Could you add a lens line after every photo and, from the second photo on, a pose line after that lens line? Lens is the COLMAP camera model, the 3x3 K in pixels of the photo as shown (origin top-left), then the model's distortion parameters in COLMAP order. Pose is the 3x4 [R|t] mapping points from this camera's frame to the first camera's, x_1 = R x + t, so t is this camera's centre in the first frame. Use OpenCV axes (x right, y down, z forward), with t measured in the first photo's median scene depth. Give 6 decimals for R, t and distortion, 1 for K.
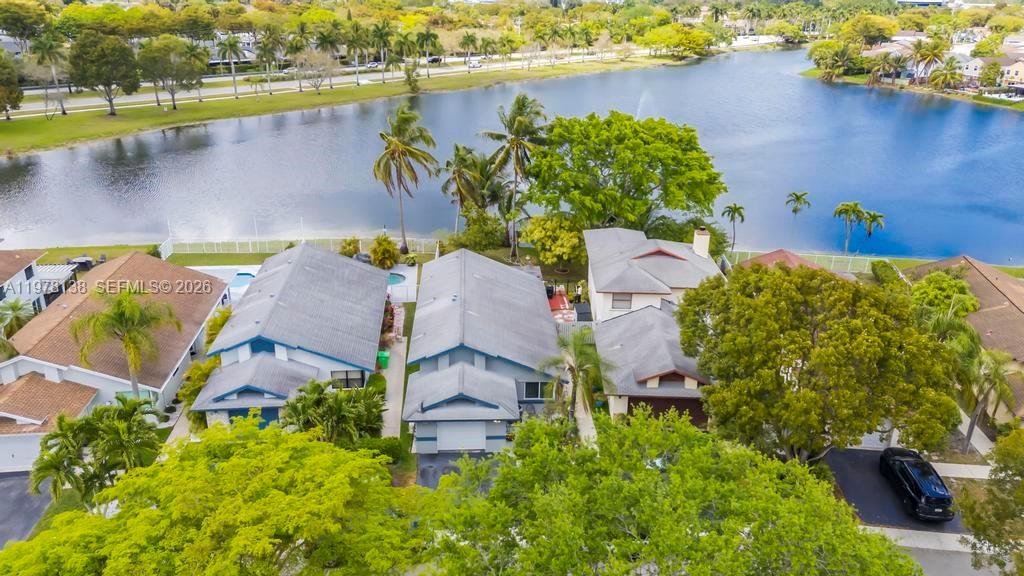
lens RADIAL K [[766.8, 0, 512.0], [0, 766.8, 288.0], [0, 0, 1]] dist [0.068548, 0.002510]
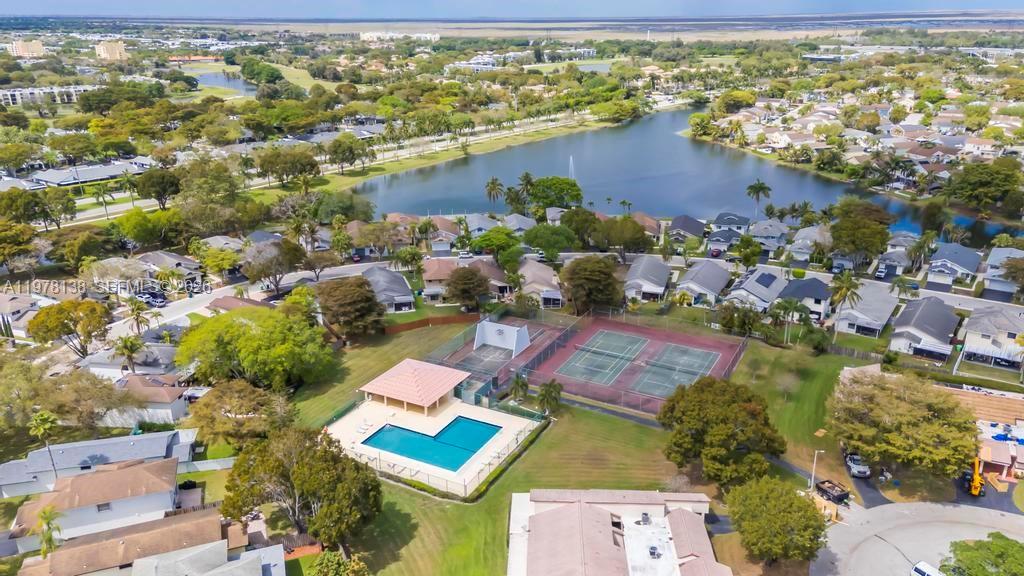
lens RADIAL K [[766.8, 0, 512.0], [0, 766.8, 288.0], [0, 0, 1]] dist [0.068548, 0.002510]
pose [[0.999640, -0.024881, 0.010028, -0.052229], [0.025153, 0.999292, -0.027971, 0.182903], [-0.009325, 0.028213, 0.999558, -1.217848]]
